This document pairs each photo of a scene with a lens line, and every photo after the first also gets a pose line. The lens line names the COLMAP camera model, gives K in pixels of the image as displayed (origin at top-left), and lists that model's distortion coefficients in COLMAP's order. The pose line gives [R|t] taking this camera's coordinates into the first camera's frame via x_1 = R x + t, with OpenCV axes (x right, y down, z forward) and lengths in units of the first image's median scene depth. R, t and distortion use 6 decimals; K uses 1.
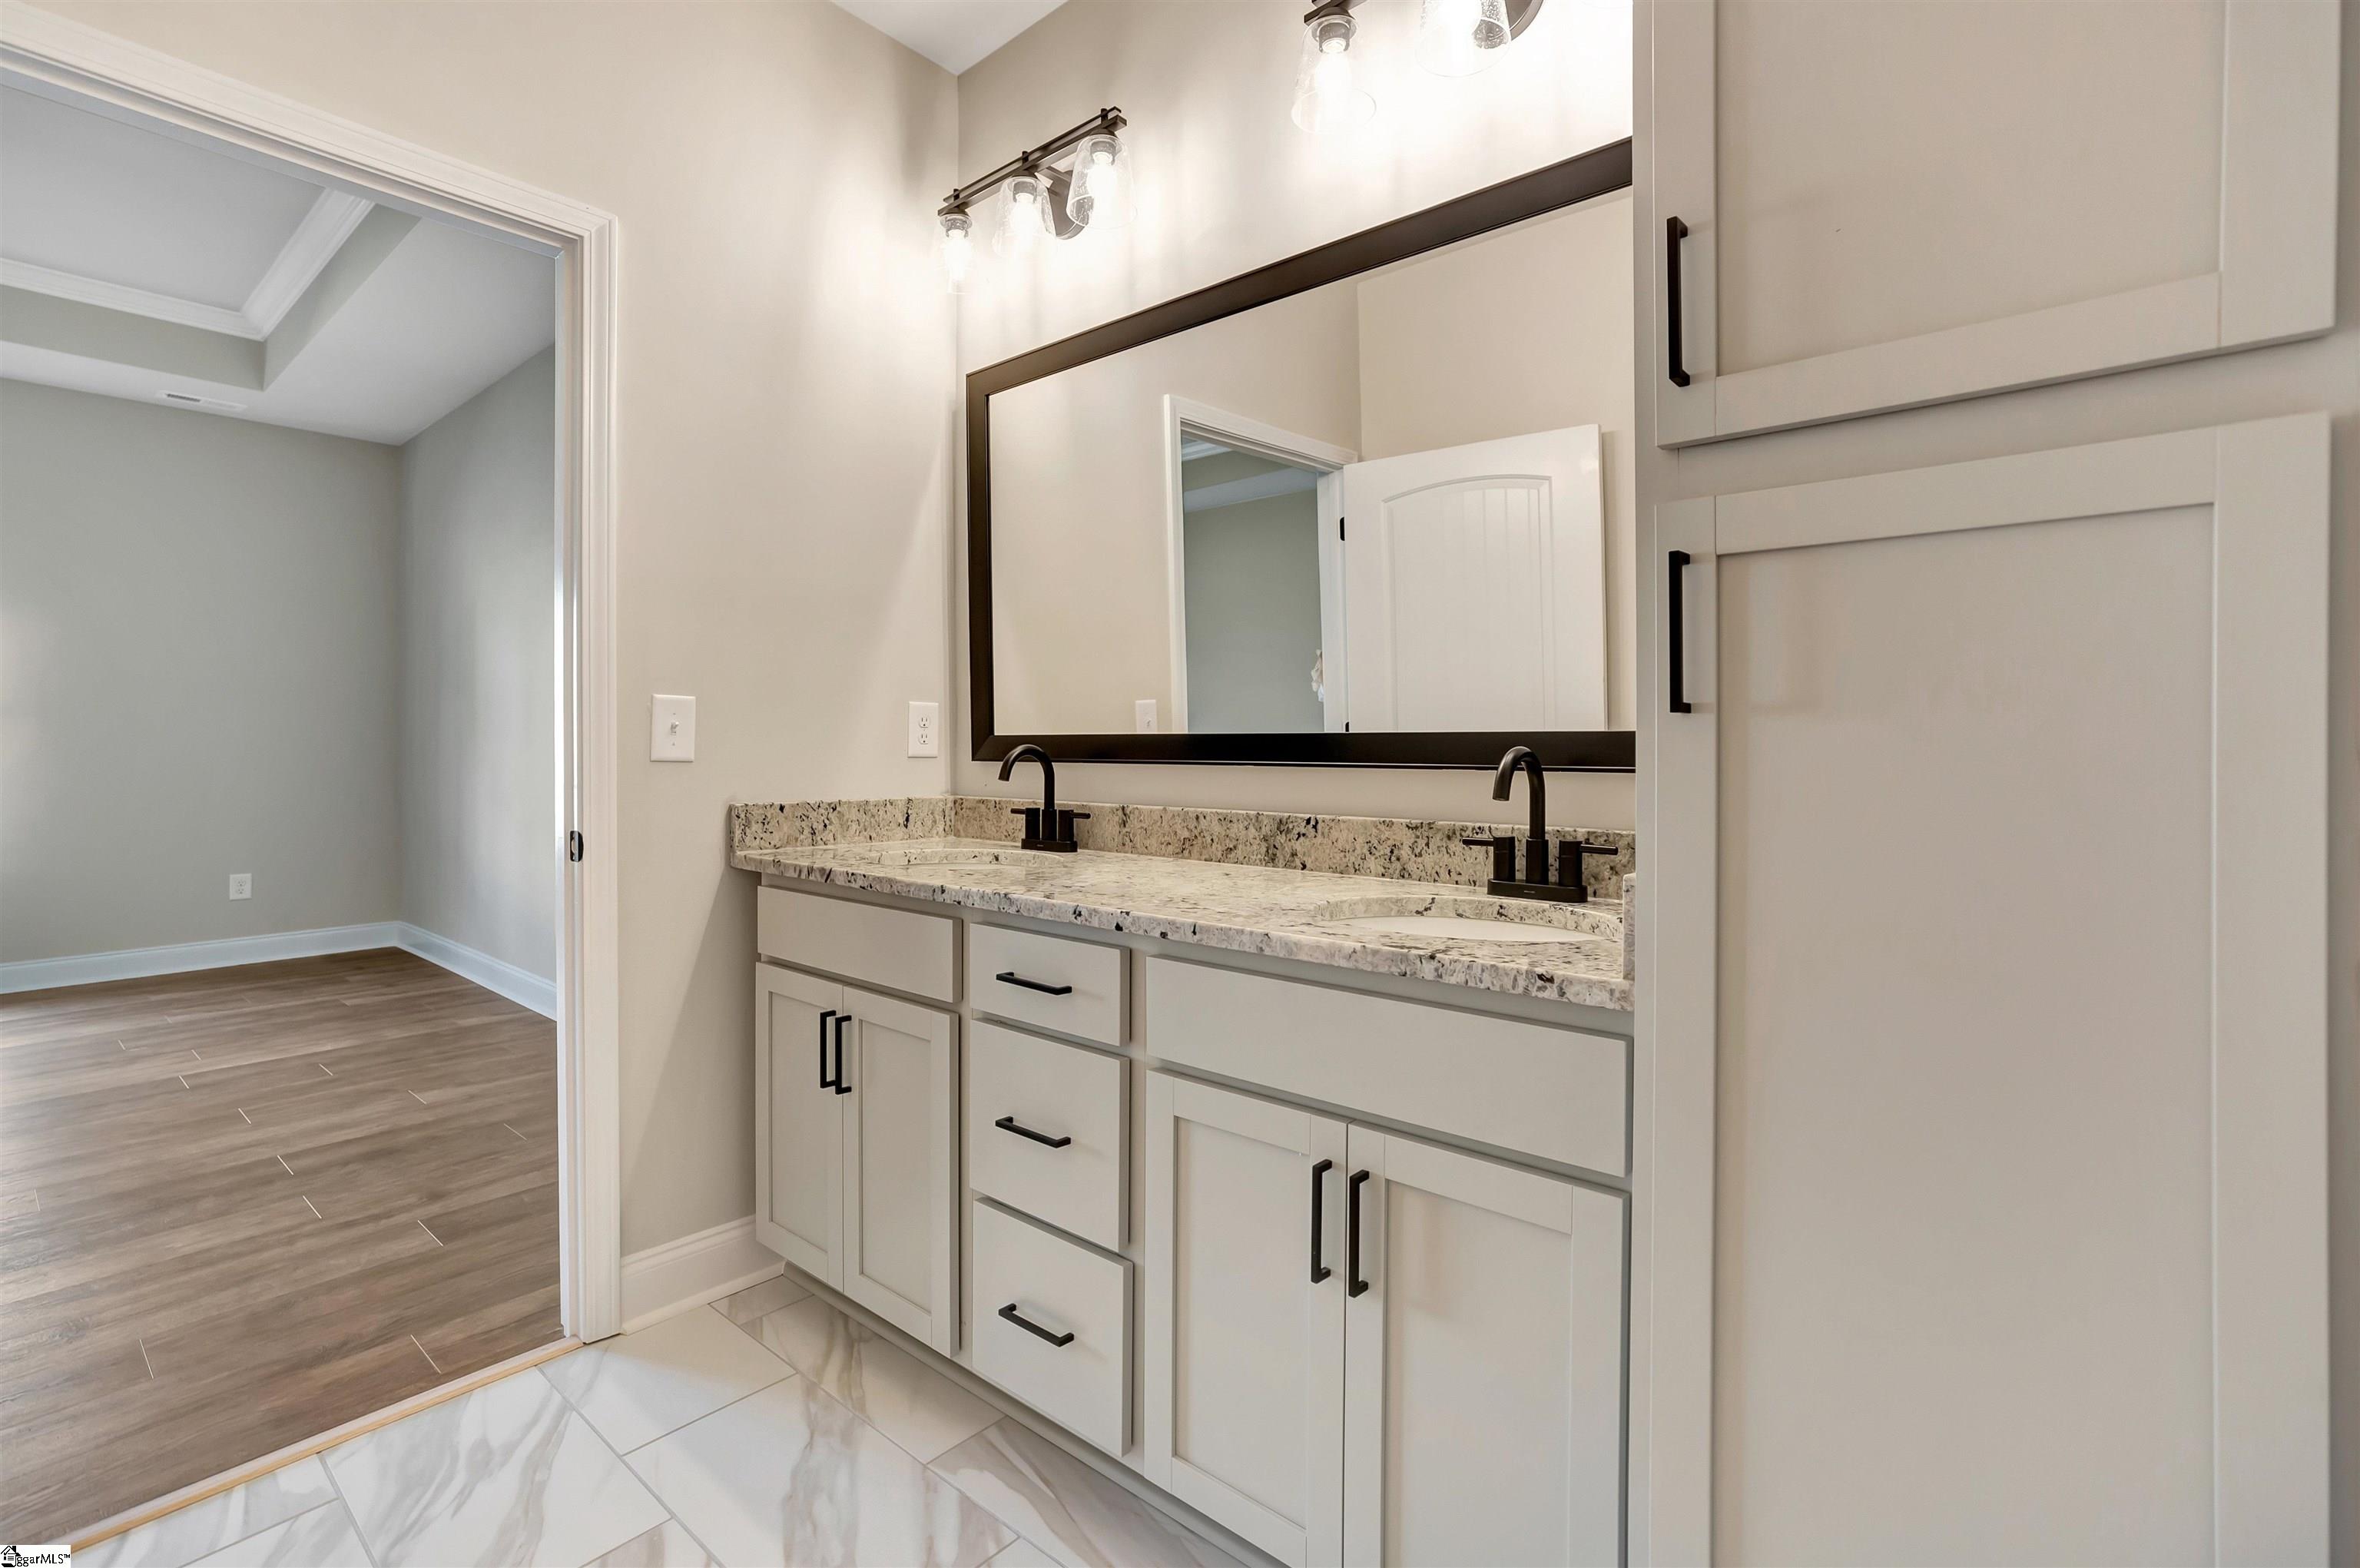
lens RADIAL K [[1098.9, 0, 1210.5], [0, 1098.9, 753.9], [0, 0, 1]] dist [-0.001077, 0.000319]
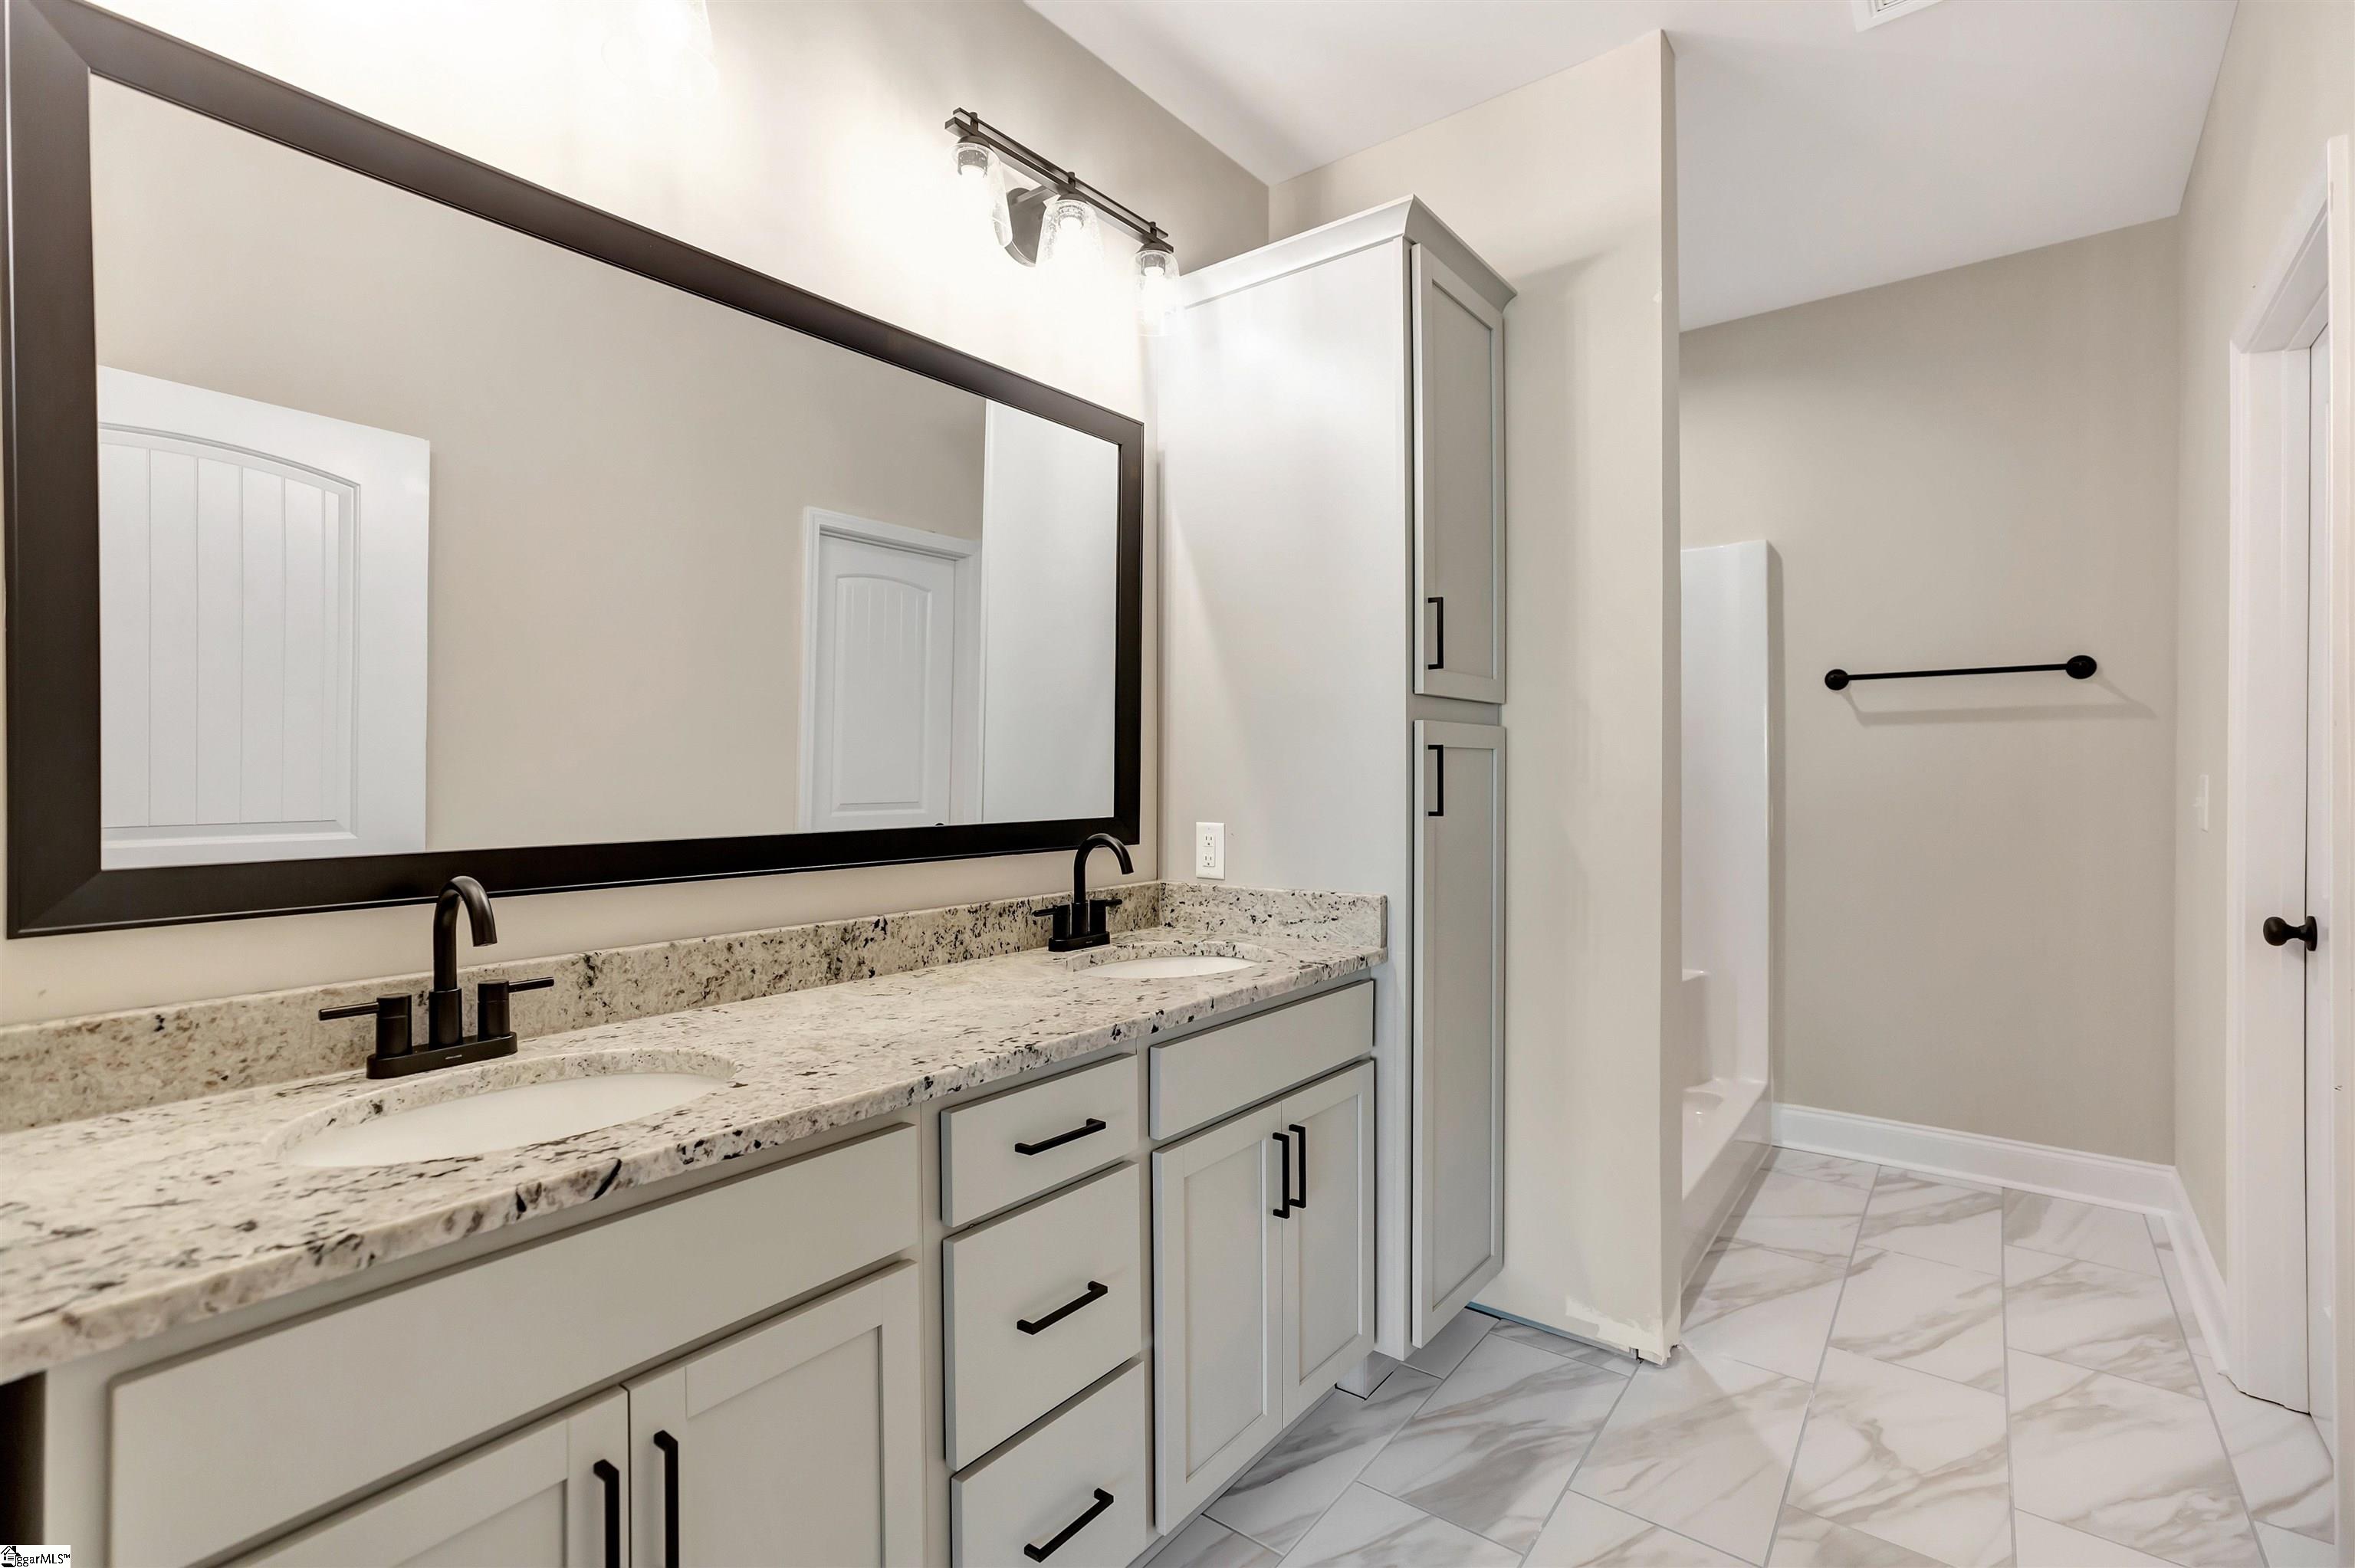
lens RADIAL K [[1060.2, 0, 1177.5], [0, 1060.2, 784.0], [0, 0, 1]] dist [-0.000896, 0.000031]
pose [[-0.059995, -0.004844, 0.998187, -0.831292], [0.010828, 0.999926, 0.005503, -0.060886], [-0.998140, 0.011139, -0.059938, 0.793003]]
